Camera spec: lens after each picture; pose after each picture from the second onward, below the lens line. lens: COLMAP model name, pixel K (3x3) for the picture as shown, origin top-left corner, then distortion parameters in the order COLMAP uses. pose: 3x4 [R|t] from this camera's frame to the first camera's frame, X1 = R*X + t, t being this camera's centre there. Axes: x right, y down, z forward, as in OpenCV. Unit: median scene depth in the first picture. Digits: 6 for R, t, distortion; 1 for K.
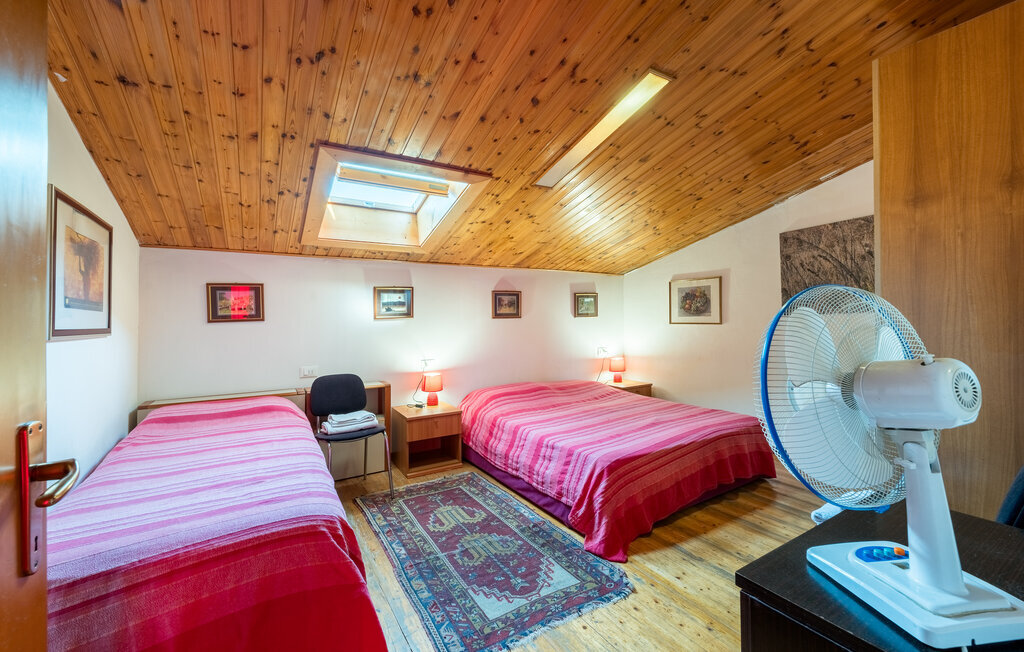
lens RADIAL K [[421.1, 0, 506.8], [0, 421.1, 320.3], [0, 0, 1]] dist [0.011209, -0.003262]
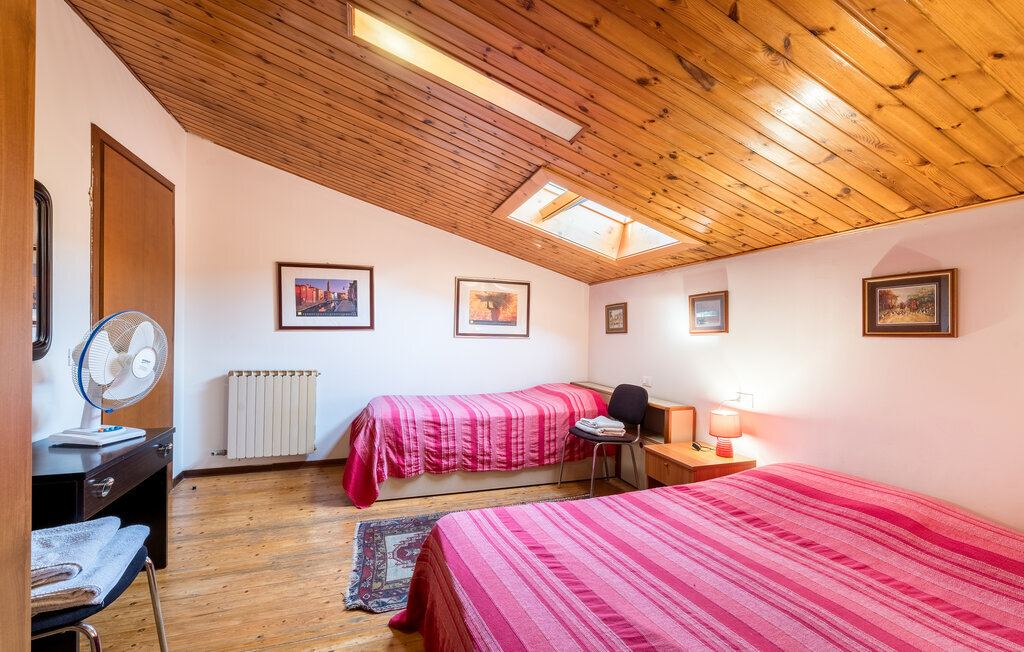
lens RADIAL K [[421.1, 0, 512.4], [0, 421.1, 330.0], [0, 0, 1]] dist [0.011209, -0.003262]
pose [[-0.220291, 0.007052, -0.975409, 0.591570], [-0.011383, 0.999887, 0.009800, -0.013298], [0.975368, 0.013262, -0.220186, 0.799497]]
